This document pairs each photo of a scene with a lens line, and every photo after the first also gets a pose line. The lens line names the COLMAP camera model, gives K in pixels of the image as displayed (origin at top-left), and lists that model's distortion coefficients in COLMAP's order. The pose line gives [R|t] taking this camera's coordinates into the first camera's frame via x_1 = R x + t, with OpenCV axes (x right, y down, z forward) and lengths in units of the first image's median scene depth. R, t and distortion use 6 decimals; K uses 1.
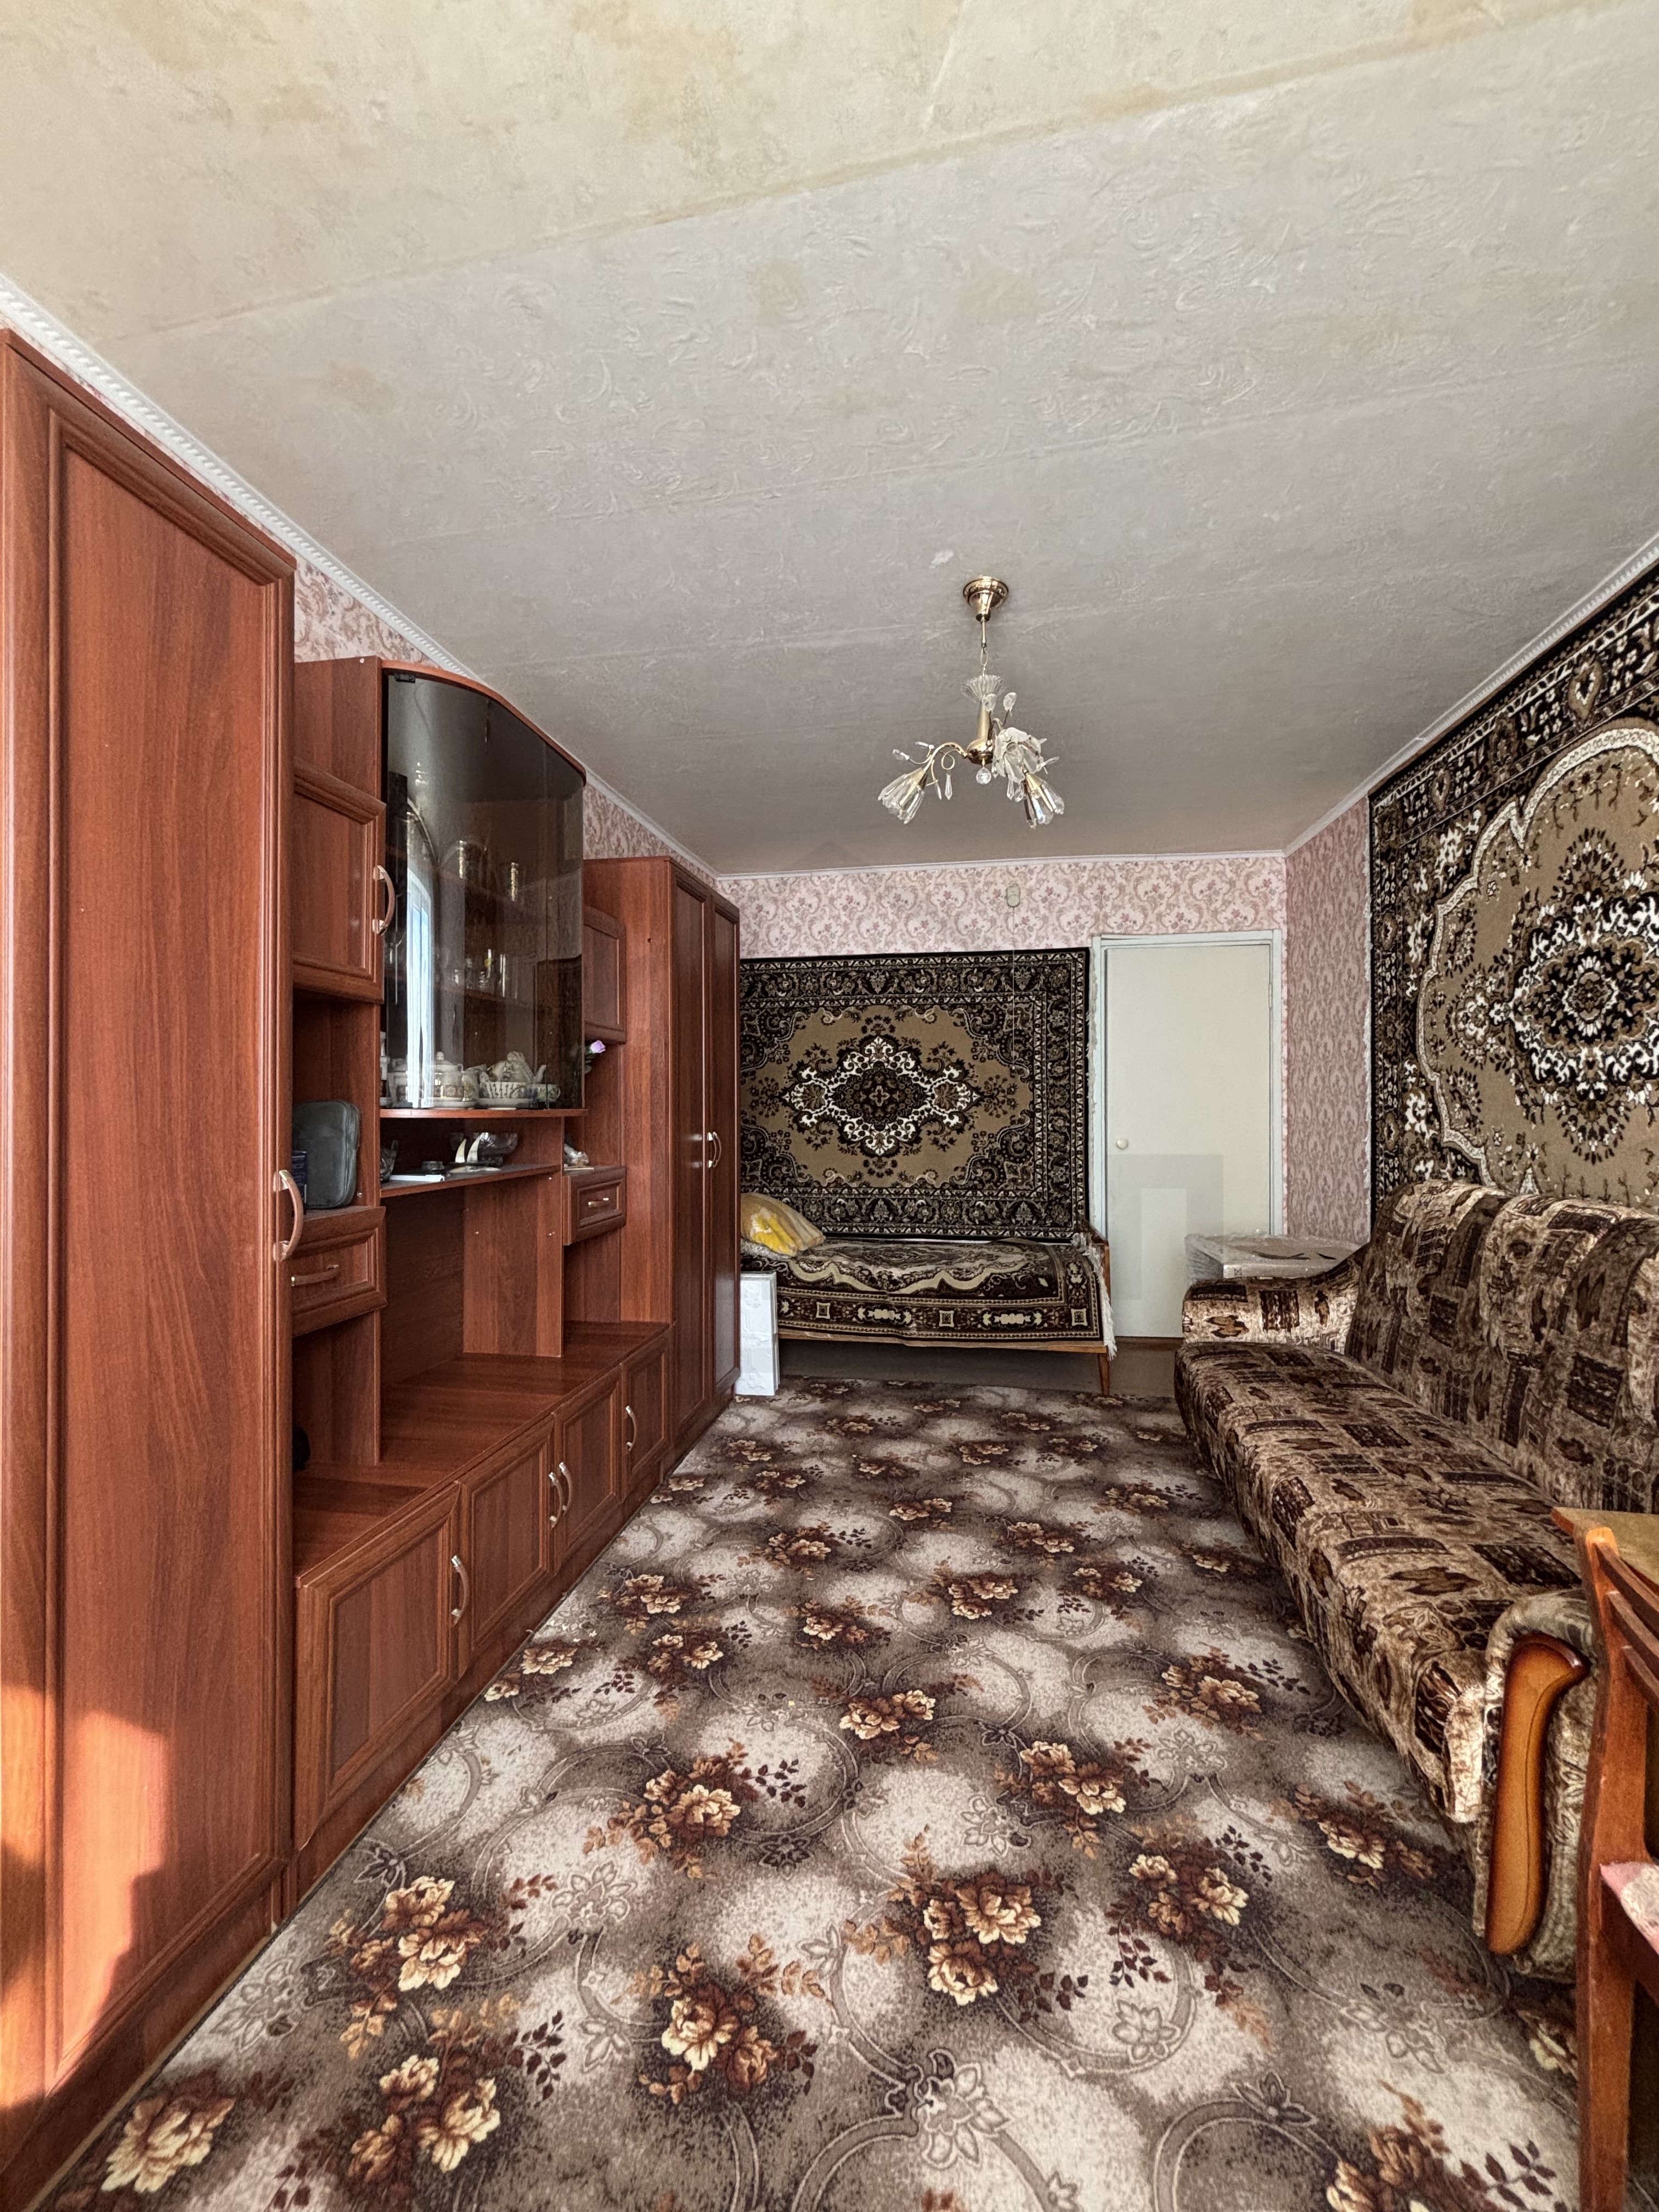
lens RADIAL K [[890.4, 0, 827.1], [0, 890.4, 1110.9], [0, 0, 1]] dist [-0.001006, 0.000333]
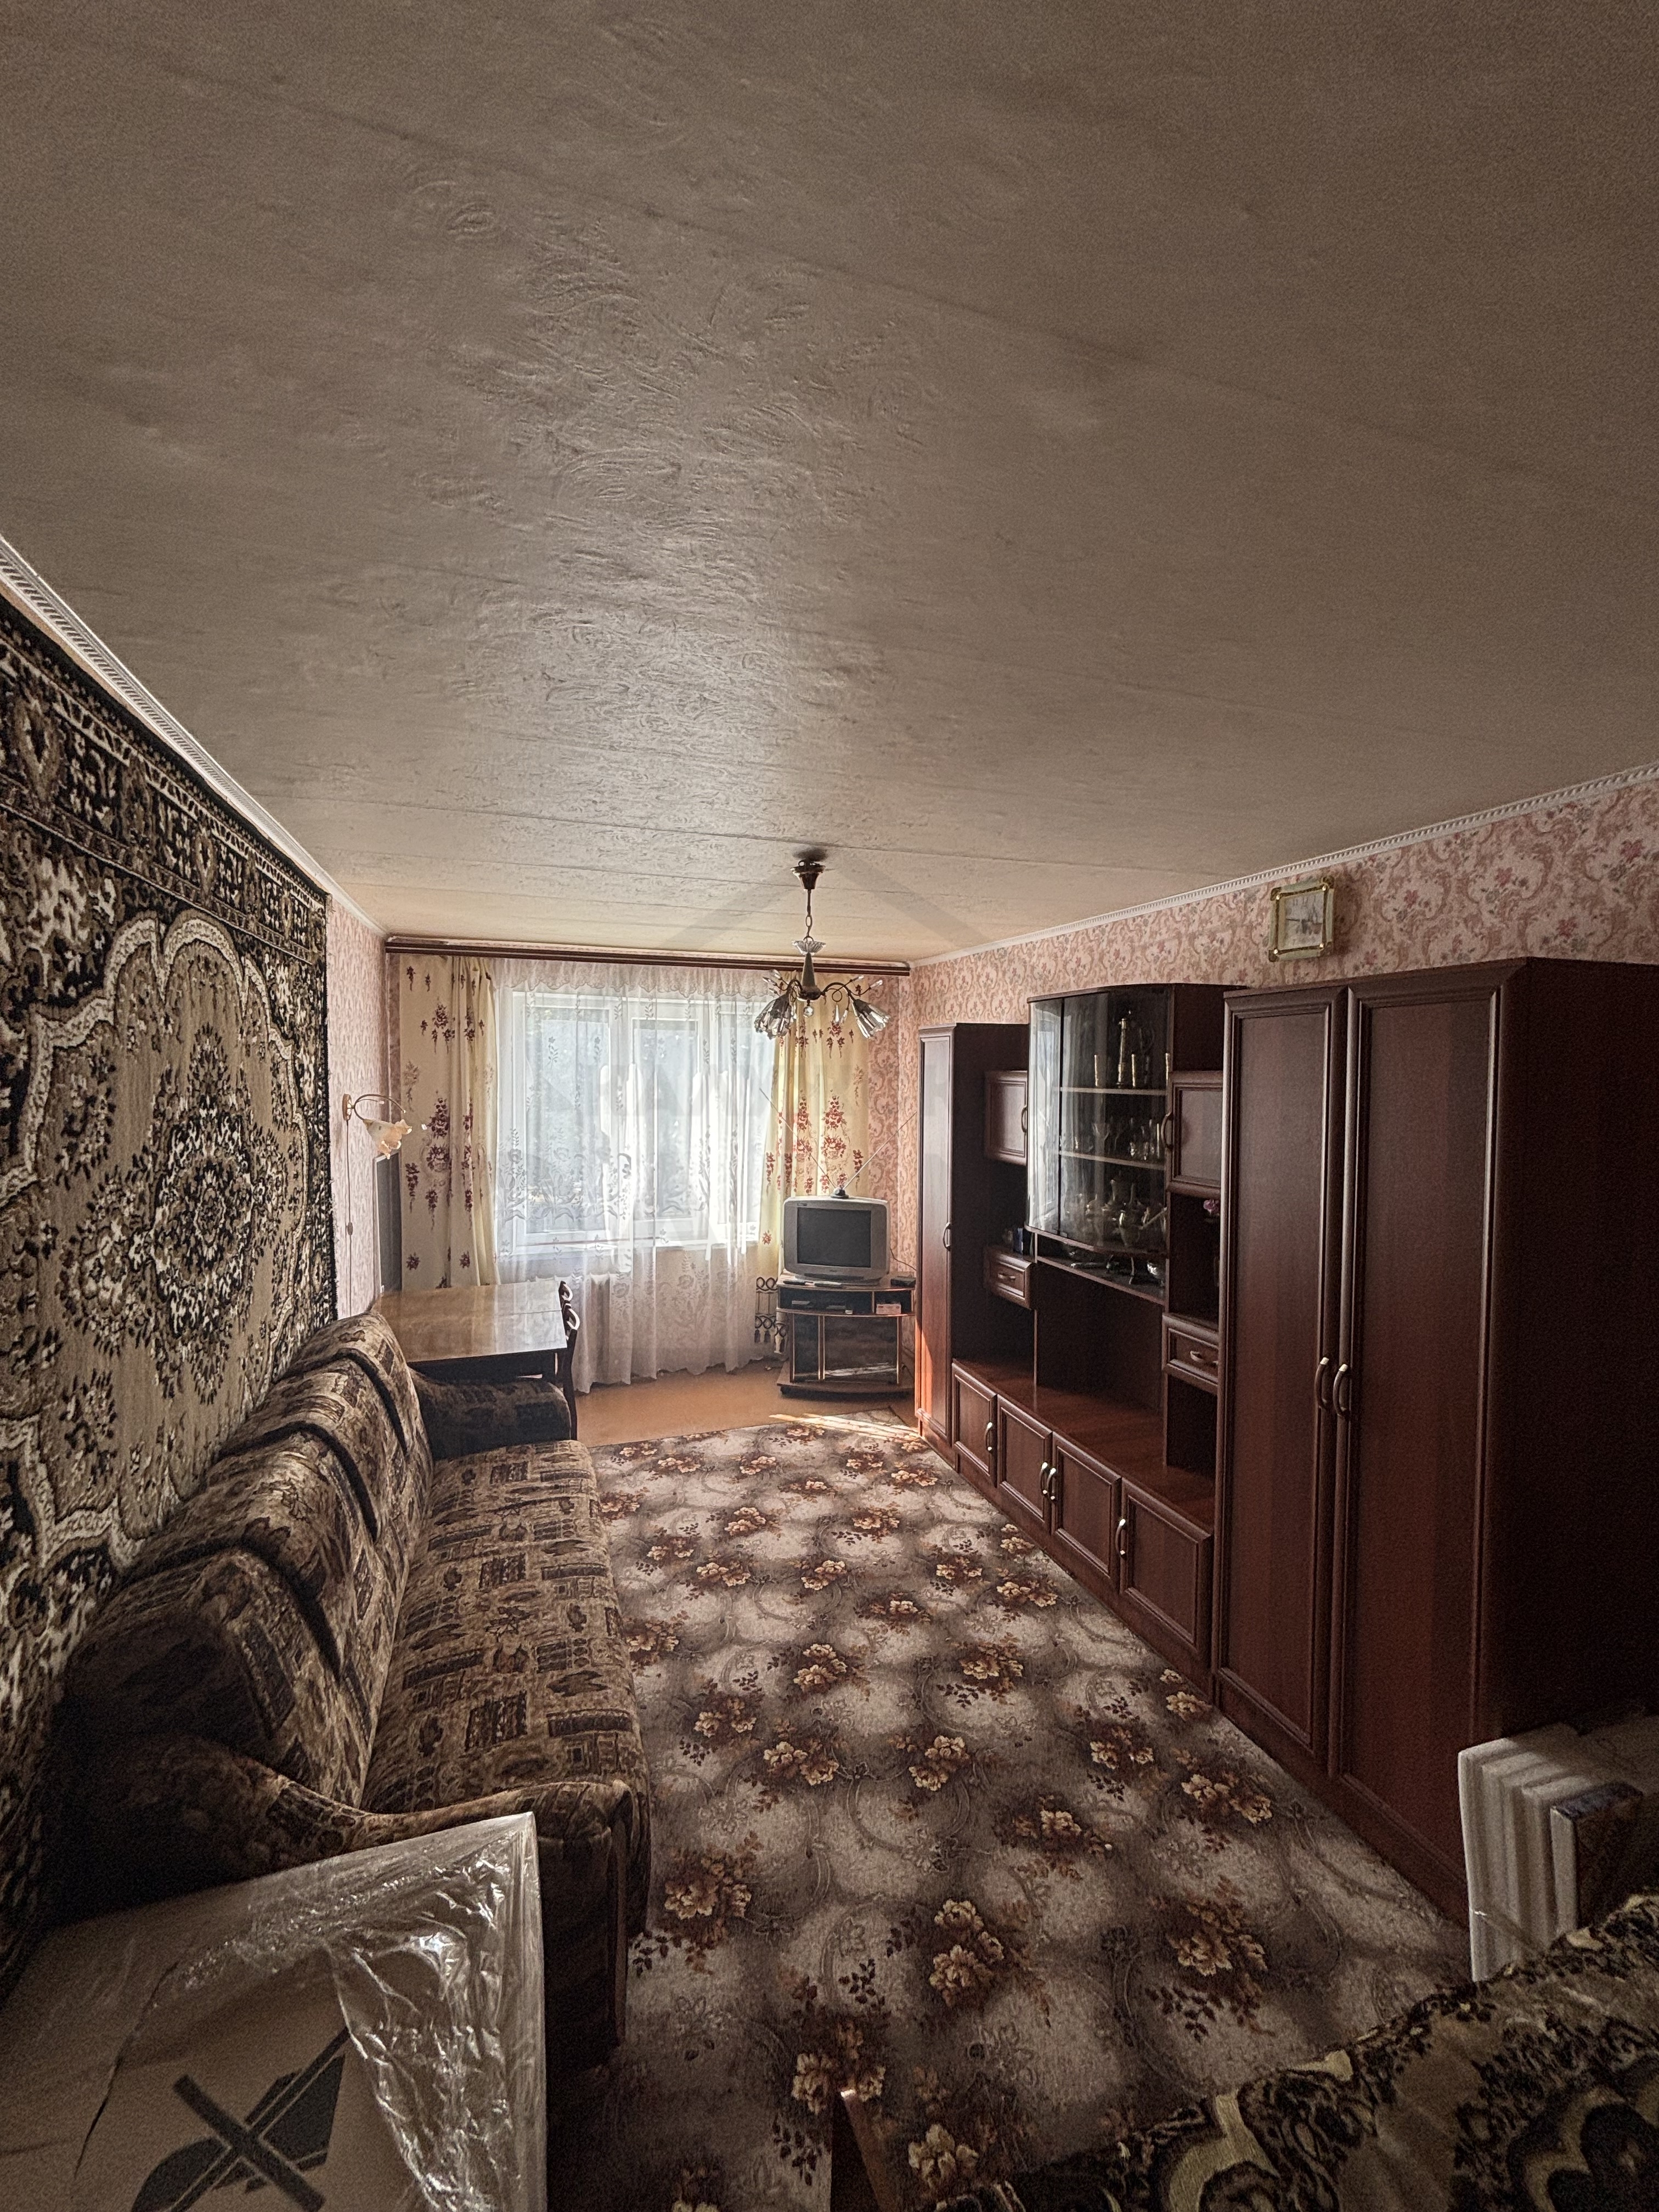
lens RADIAL K [[890.4, 0, 832.5], [0, 890.4, 1109.8], [0, 0, 1]] dist [-0.001006, 0.000333]
pose [[-0.870003, 0.015124, -0.492814, 0.708714], [-0.008879, 0.998887, 0.046329, -0.261702], [0.492966, 0.044682, -0.868900, 1.934283]]
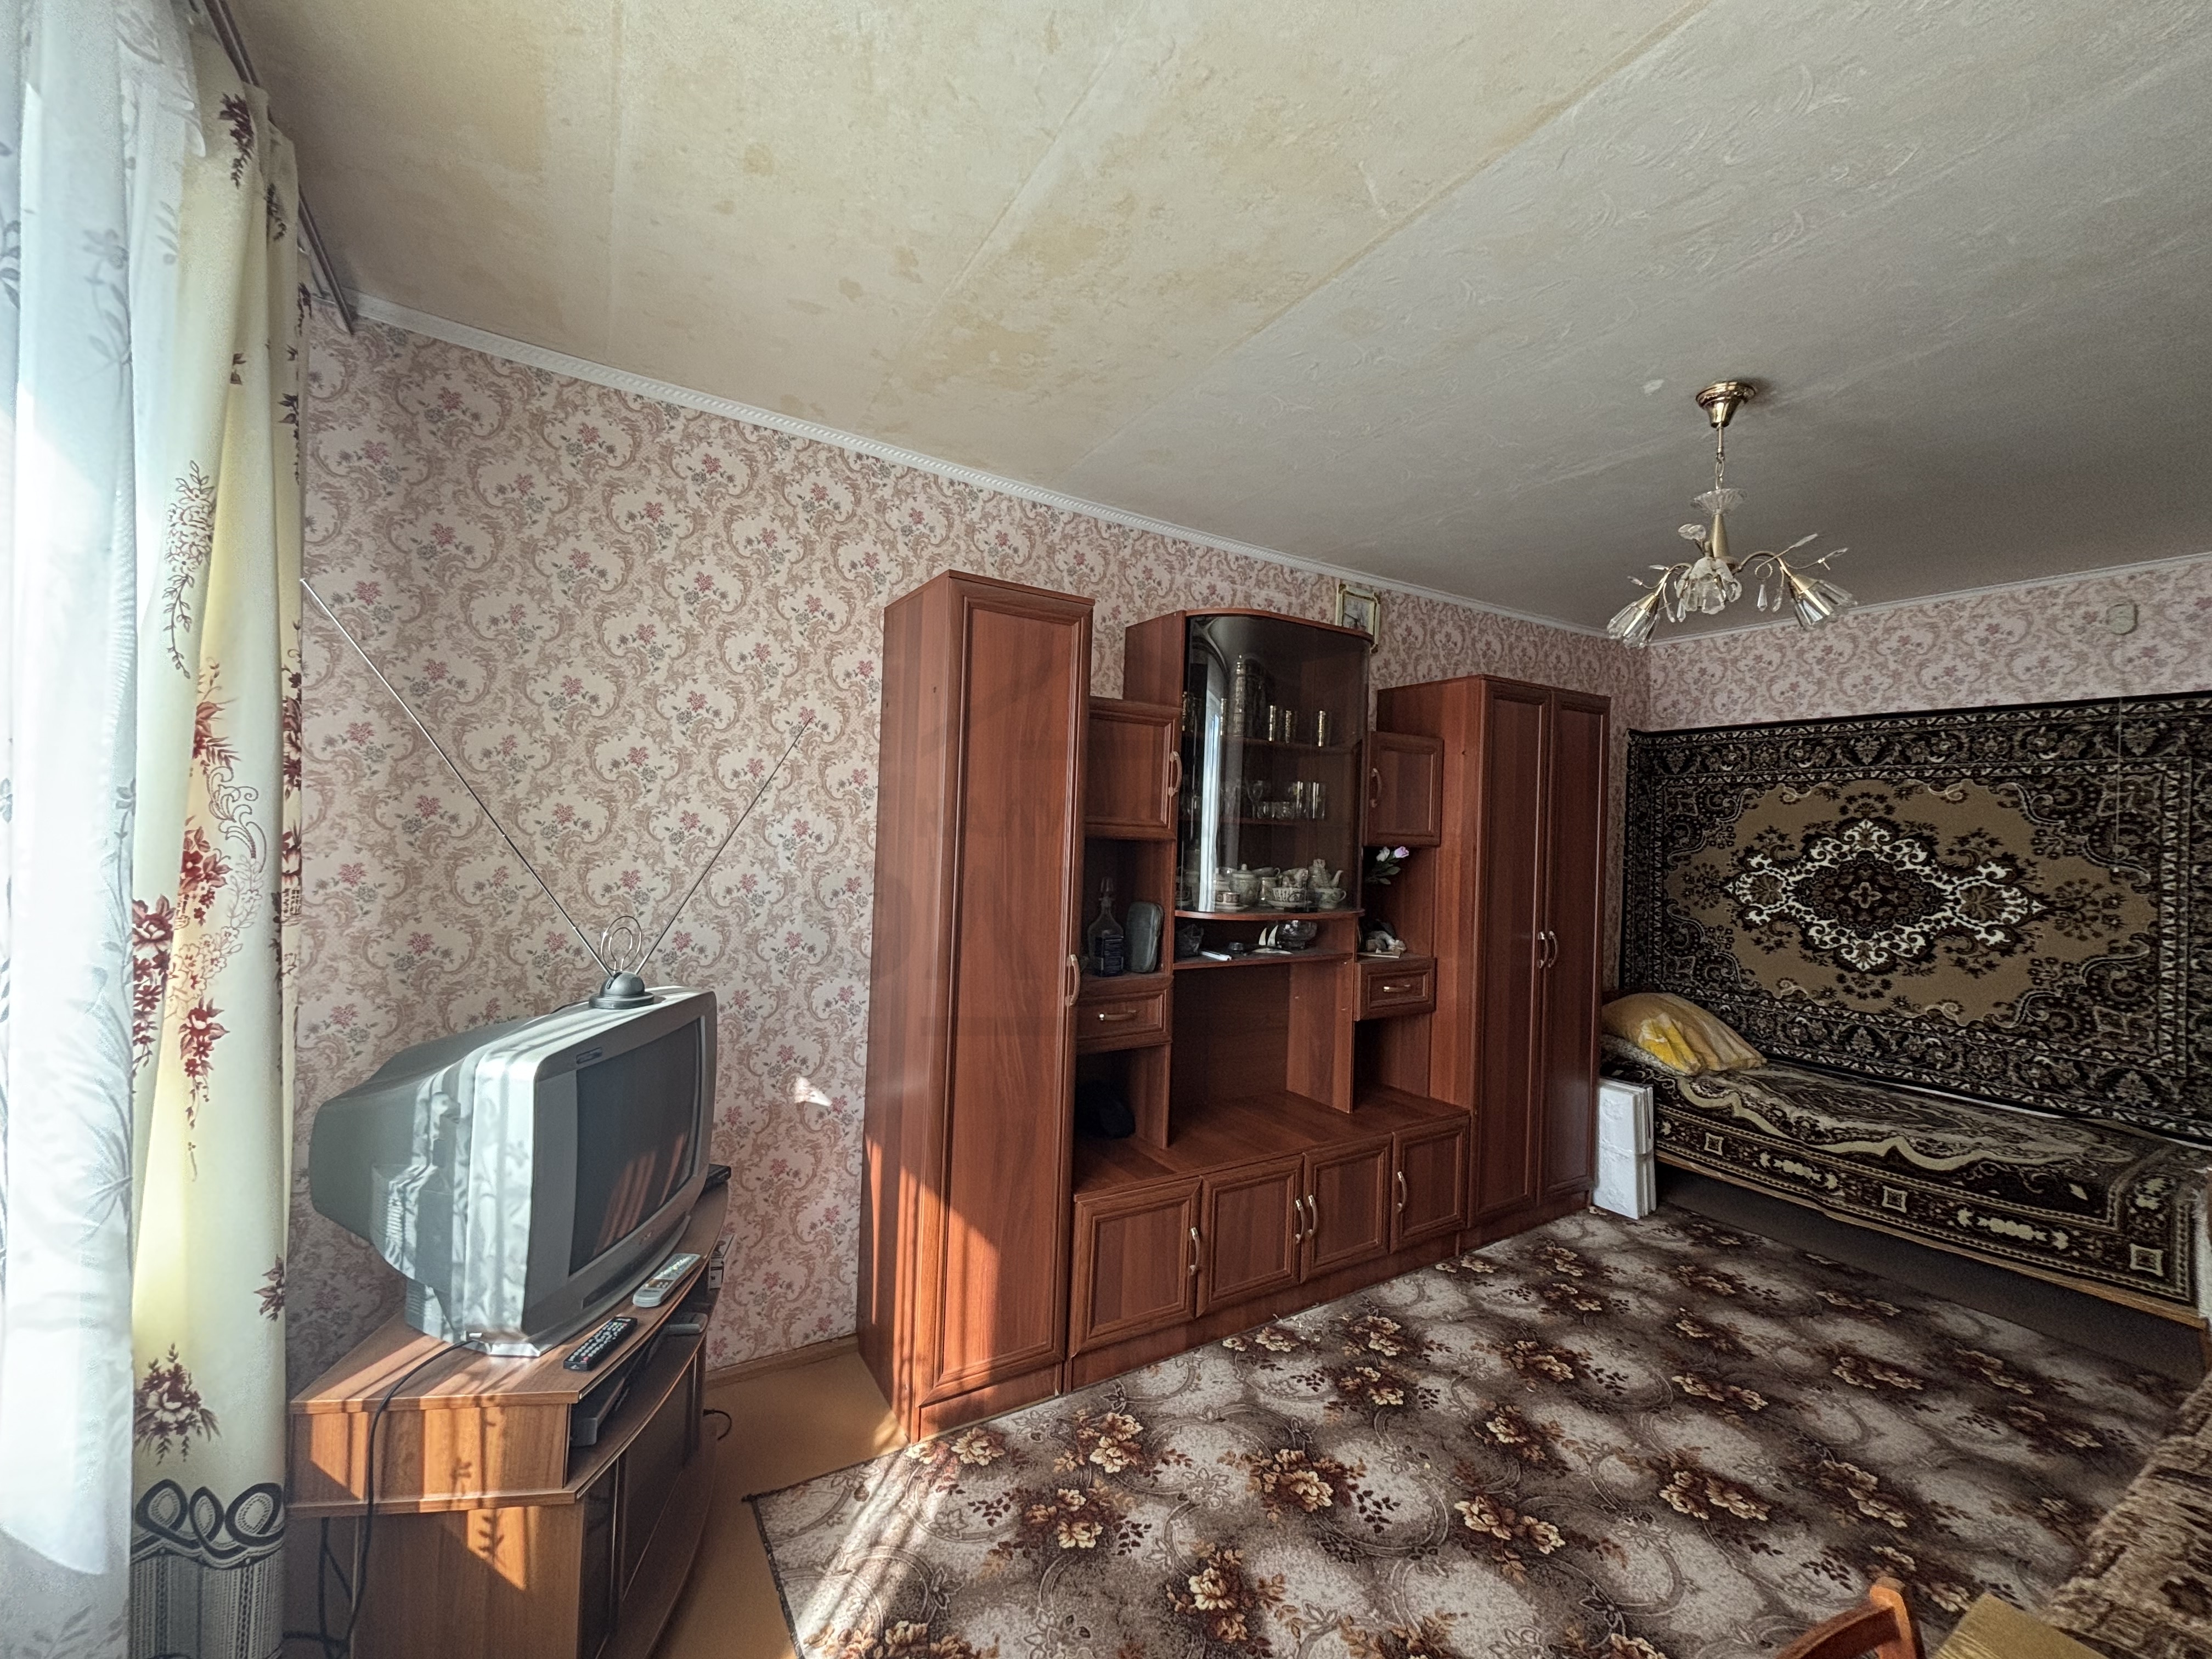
lens RADIAL K [[890.4, 0, 1101.1], [0, 890.4, 826.8], [0, 0, 1]] dist [-0.001006, 0.000333]
pose [[0.668049, 0.019417, -0.743864, 0.394859], [-0.036837, 0.999297, -0.006998, -0.095956], [0.743205, 0.032077, 0.668295, -0.070715]]
